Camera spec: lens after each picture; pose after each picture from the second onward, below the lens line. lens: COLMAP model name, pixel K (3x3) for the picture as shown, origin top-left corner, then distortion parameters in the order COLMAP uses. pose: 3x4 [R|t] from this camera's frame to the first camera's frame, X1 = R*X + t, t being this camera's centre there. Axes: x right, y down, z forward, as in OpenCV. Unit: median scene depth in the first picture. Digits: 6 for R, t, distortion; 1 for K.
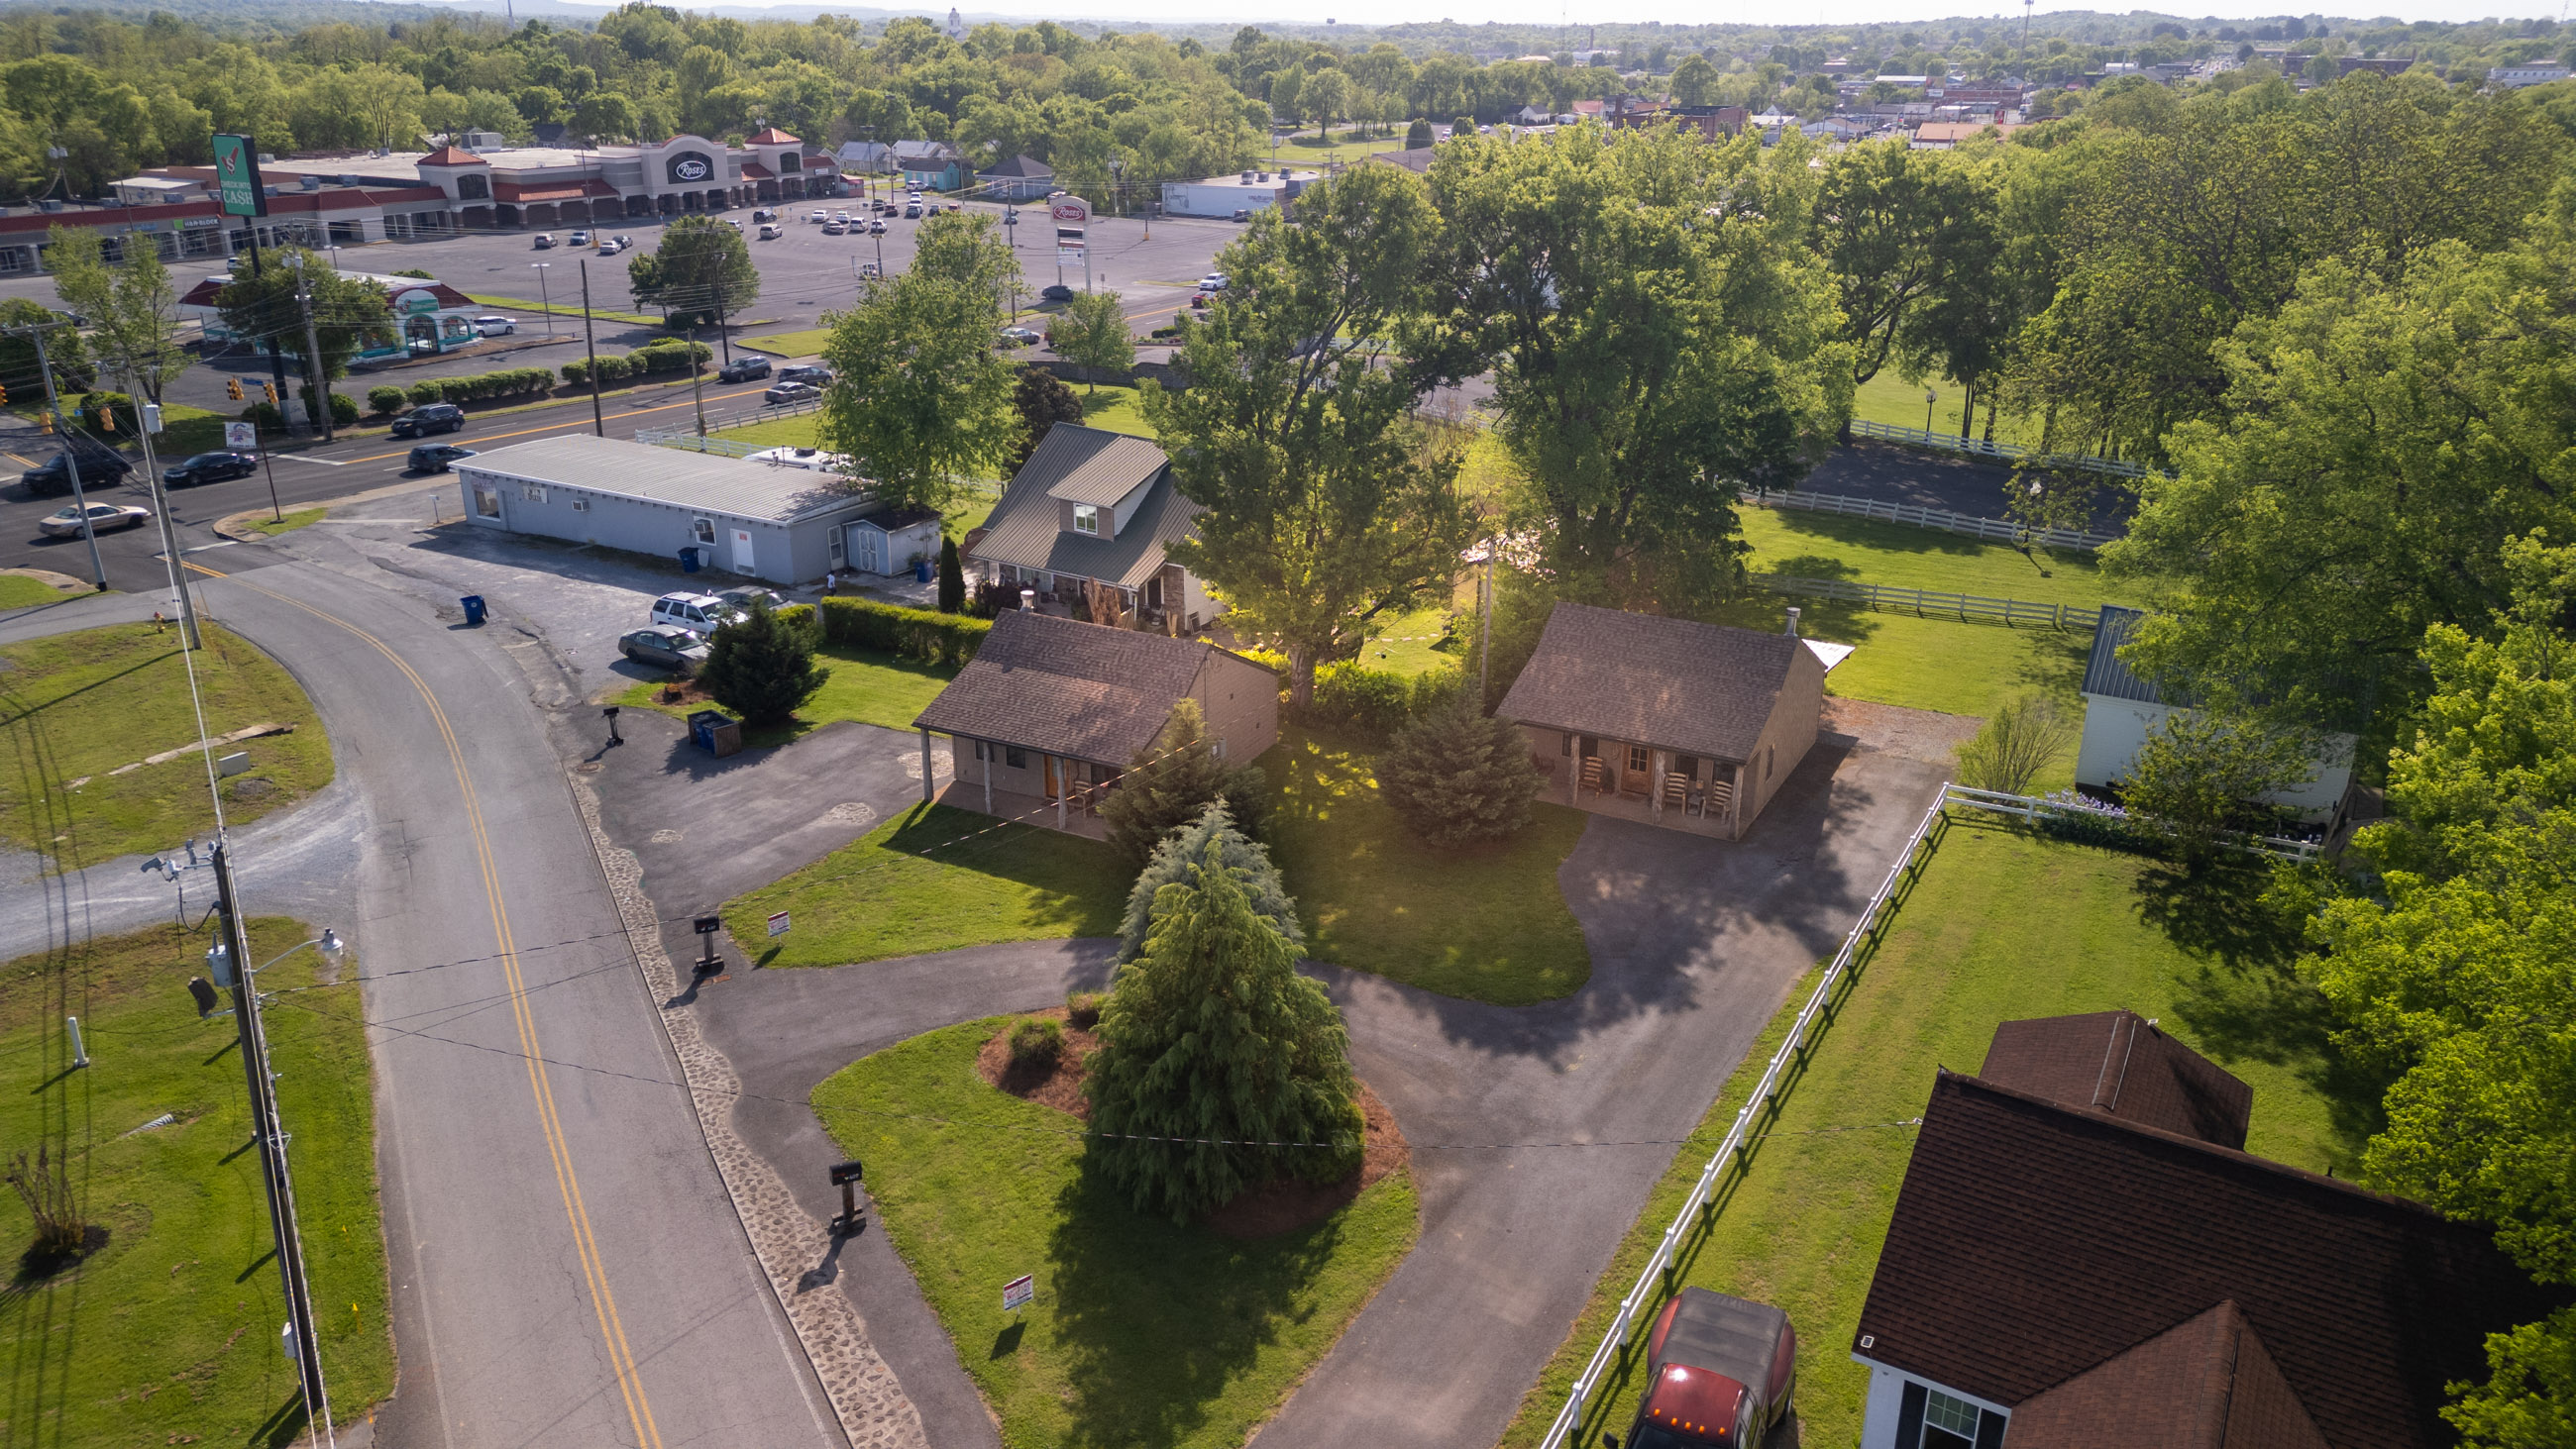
lens RADIAL K [[1804.4, 0, 1281.9], [0, 1804.4, 720.4], [0, 0, 1]] dist [0.067986, -0.062334]
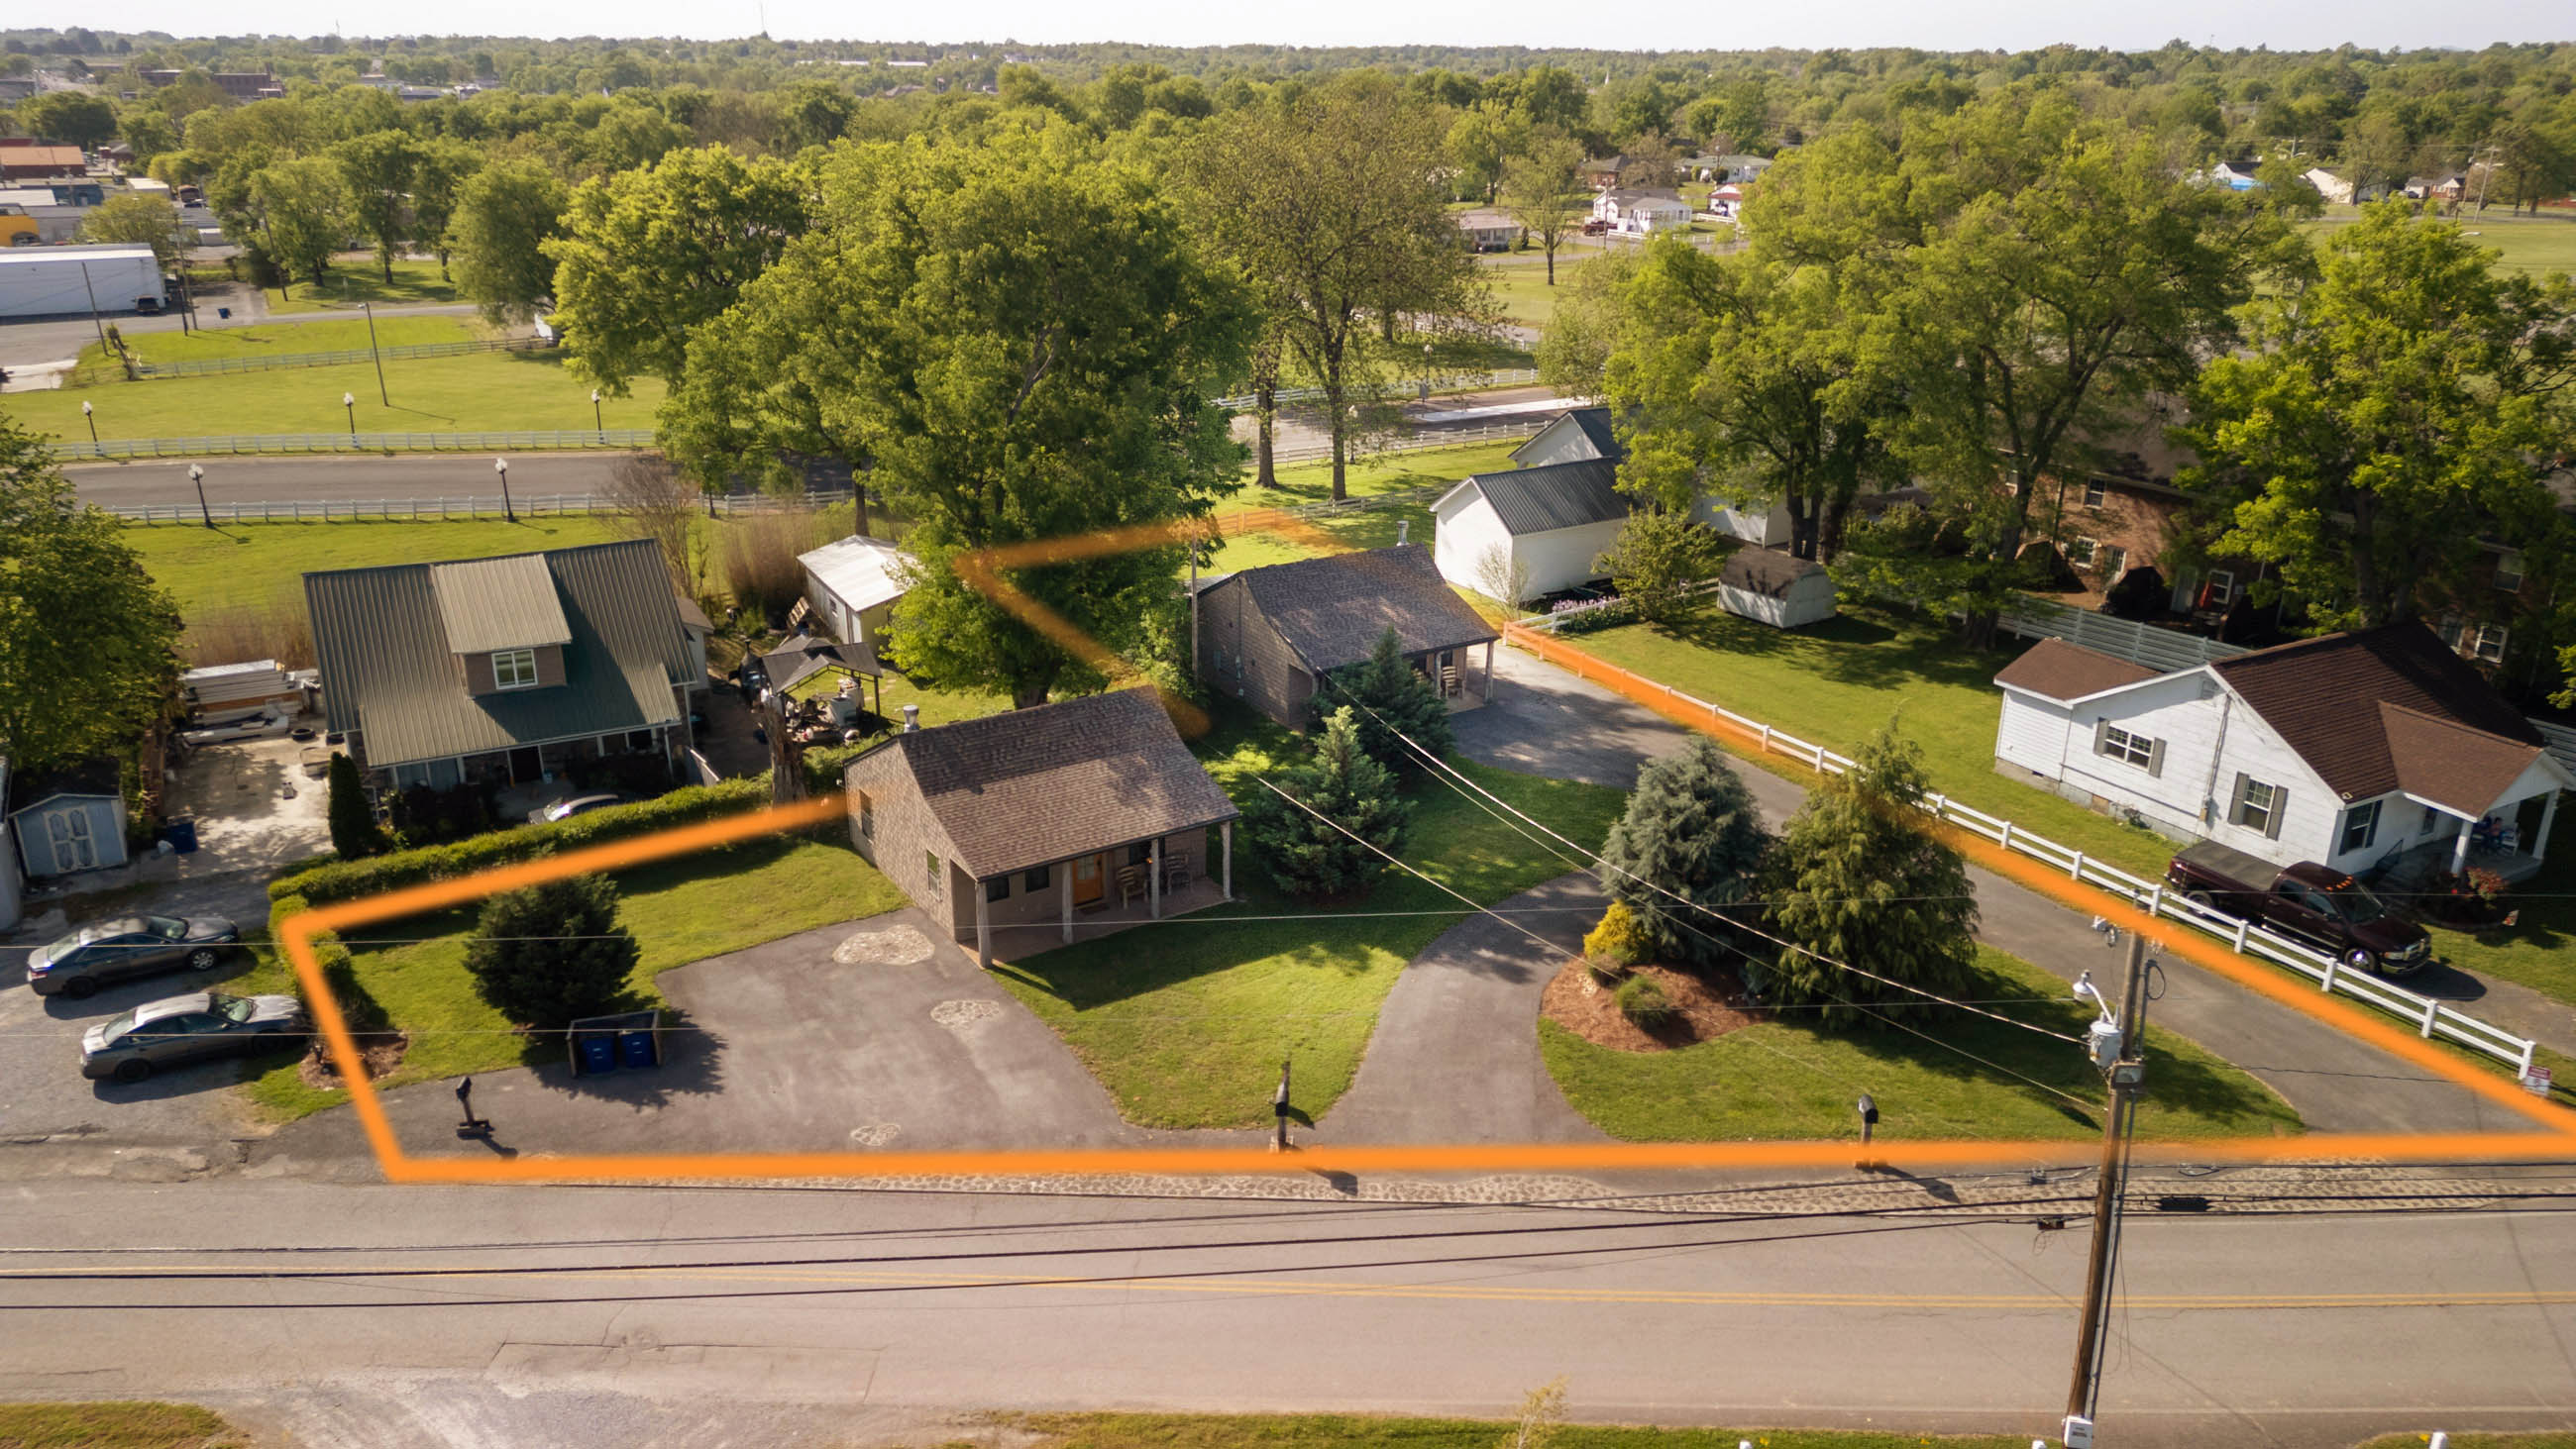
lens RADIAL K [[1792.9, 0, 1288.0], [0, 1792.9, 724.5], [0, 0, 1]] dist [0.067855, -0.061587]
pose [[0.494423, -0.303485, 0.814520, -0.616552], [0.308421, 0.937348, 0.162035, -0.121279], [-0.812664, 0.171101, 0.557047, 0.330877]]
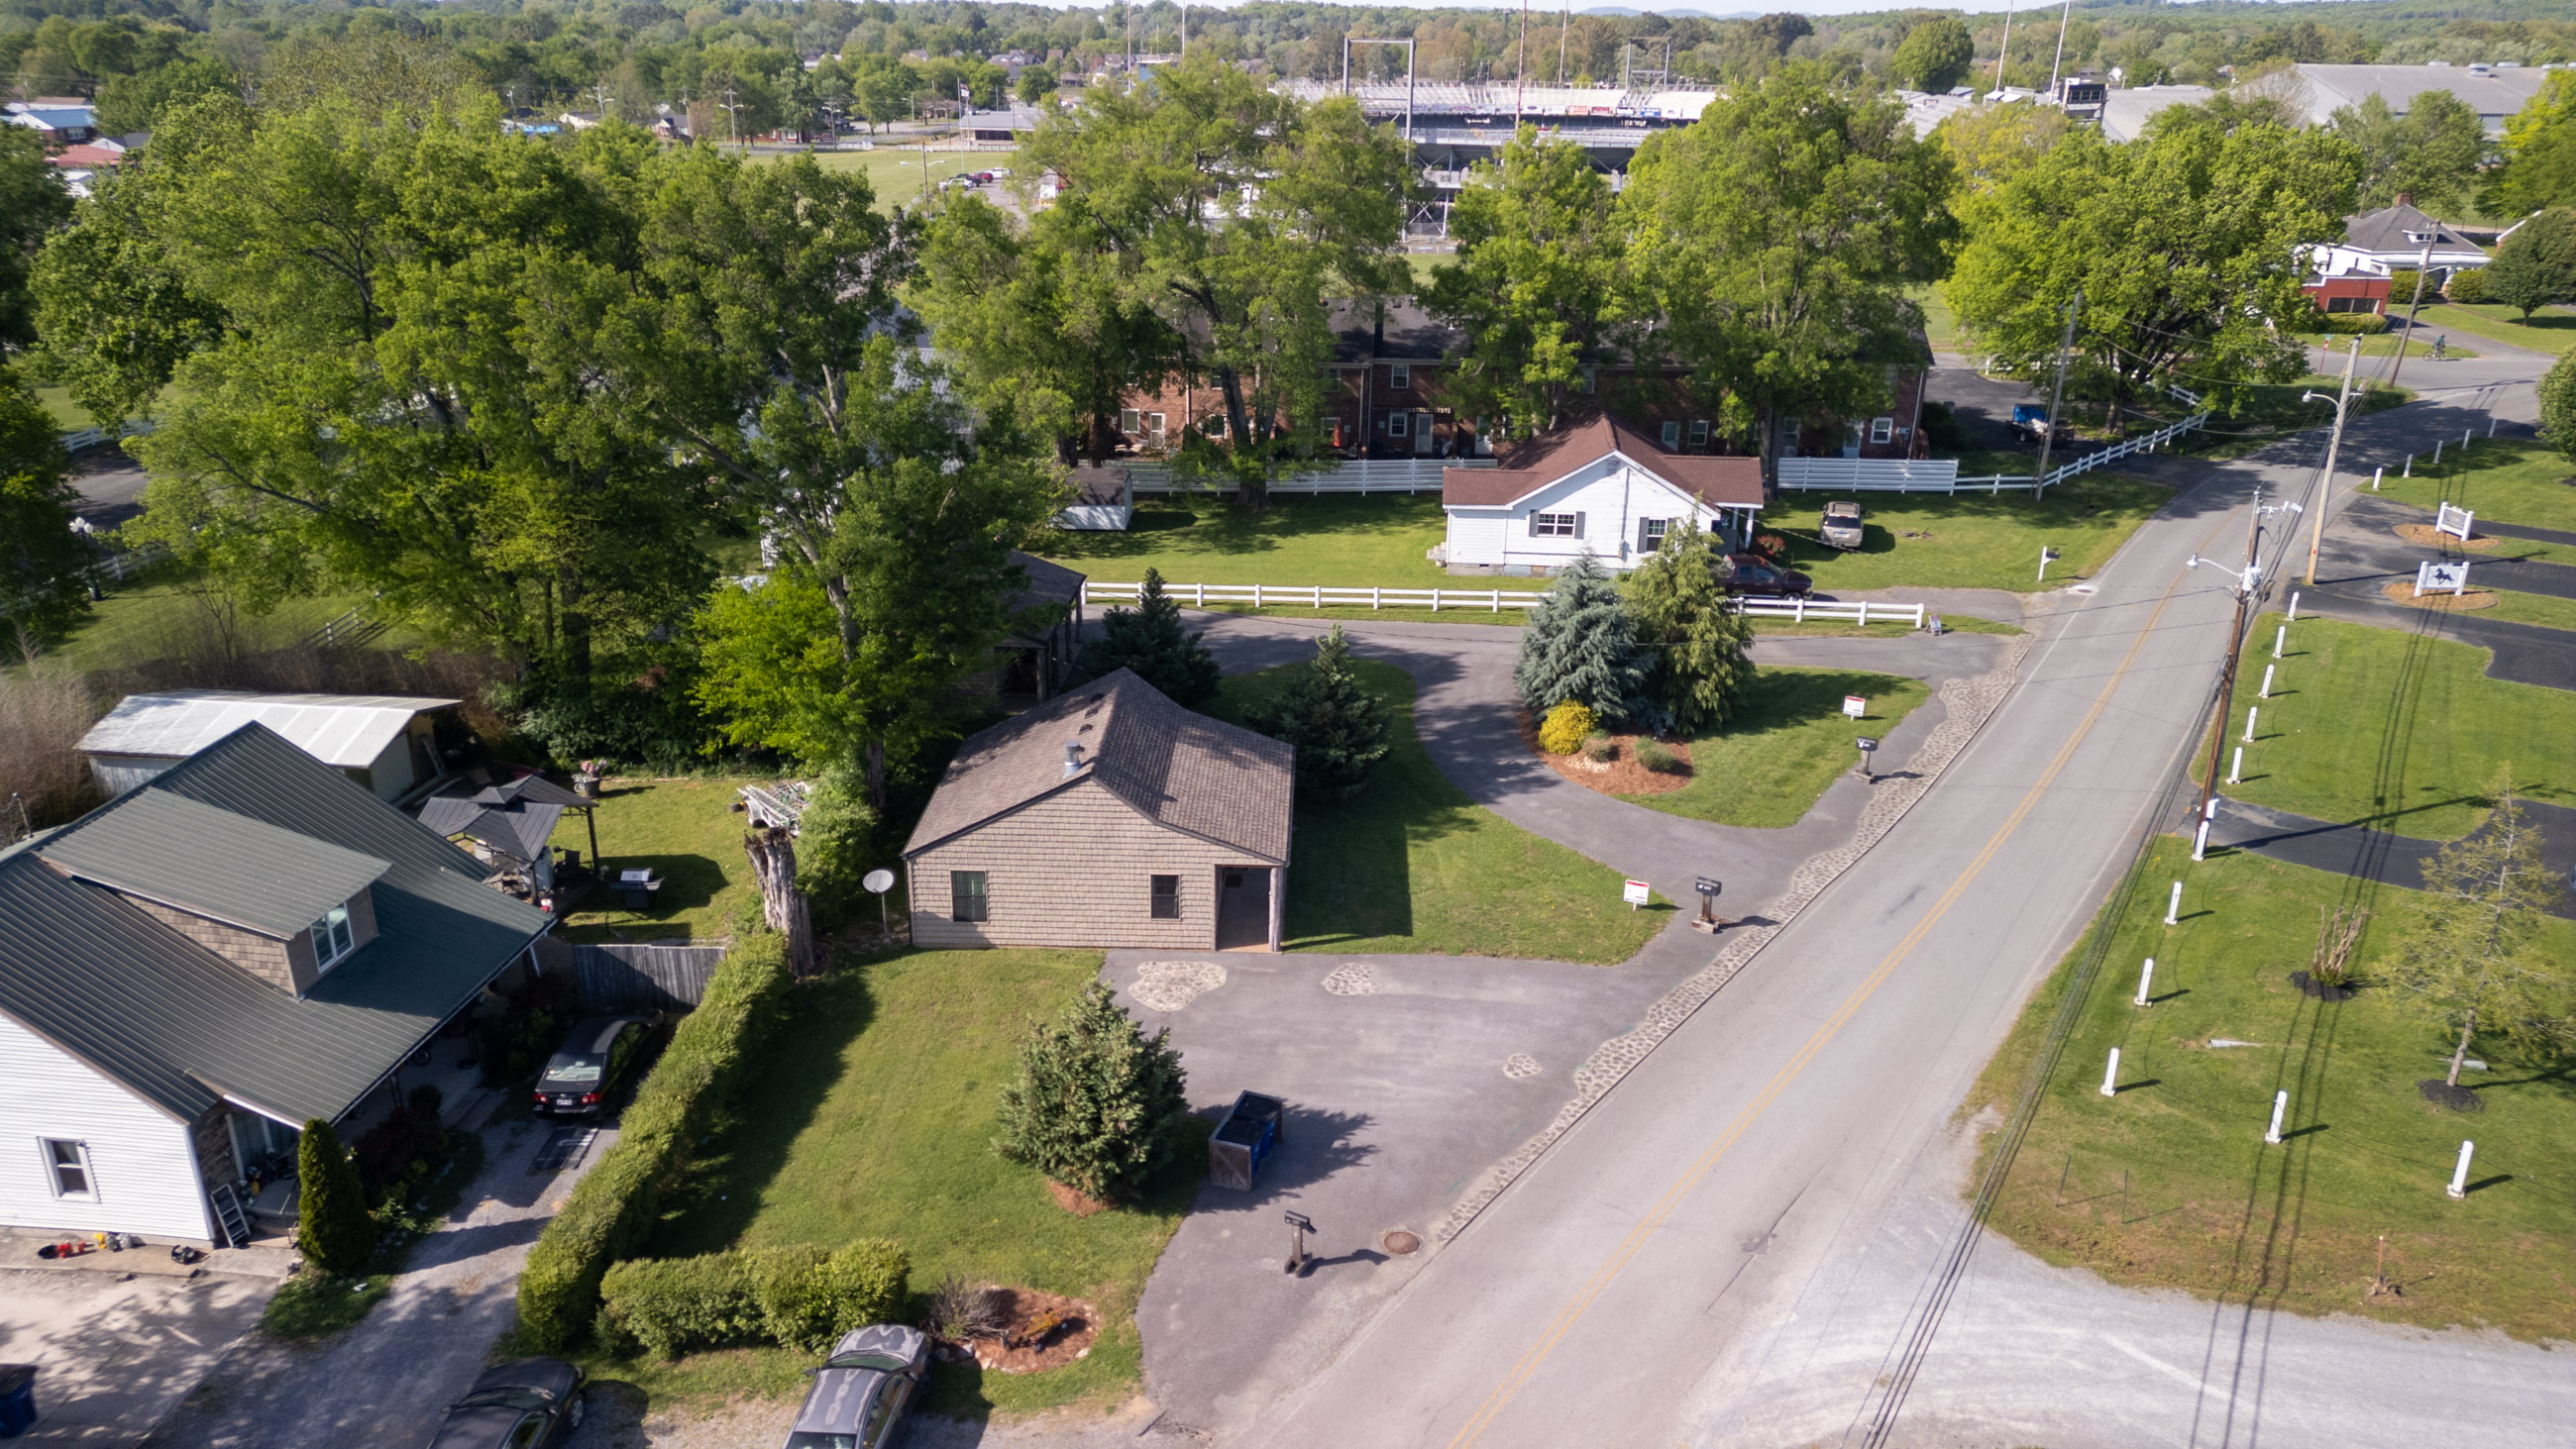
lens RADIAL K [[1792.9, 0, 1288.0], [0, 1792.9, 724.5], [0, 0, 1]] dist [0.067855, -0.061587]
pose [[-0.434866, -0.334122, 0.836214, -0.680254], [0.310777, 0.815875, 0.487612, -0.350595], [-0.845168, 0.471922, -0.250959, 0.929152]]
